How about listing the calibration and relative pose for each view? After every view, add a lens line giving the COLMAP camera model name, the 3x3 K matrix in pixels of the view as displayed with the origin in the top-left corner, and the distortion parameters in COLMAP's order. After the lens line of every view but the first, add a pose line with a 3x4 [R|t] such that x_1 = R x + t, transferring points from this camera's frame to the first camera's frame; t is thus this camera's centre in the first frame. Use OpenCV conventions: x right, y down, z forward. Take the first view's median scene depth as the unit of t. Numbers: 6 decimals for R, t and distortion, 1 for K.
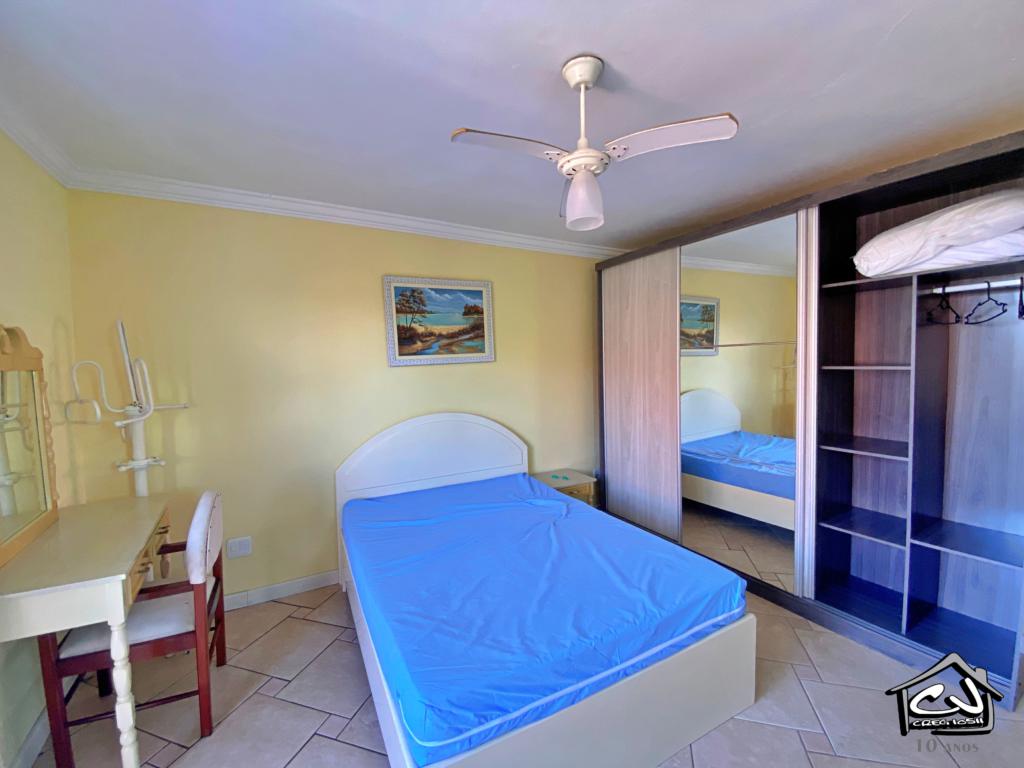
lens RADIAL K [[420.7, 0, 508.6], [0, 420.7, 382.6], [0, 0, 1]] dist [0.024173, -0.025743]
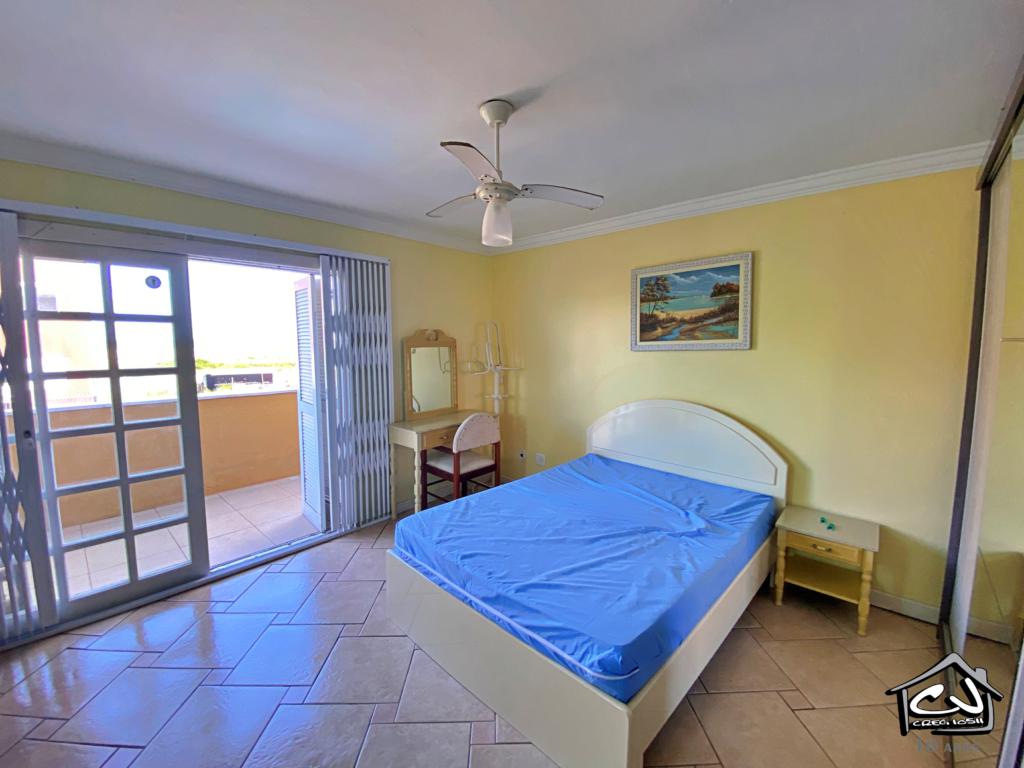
lens RADIAL K [[423.2, 0, 512.0], [0, 423.2, 384.0], [0, 0, 1]] dist [-0.001822, -0.026643]
pose [[0.291170, 0.097243, -0.951716, 0.664046], [-0.067329, 0.994437, 0.081009, -0.019863], [0.954299, 0.040491, 0.296097, 0.347873]]
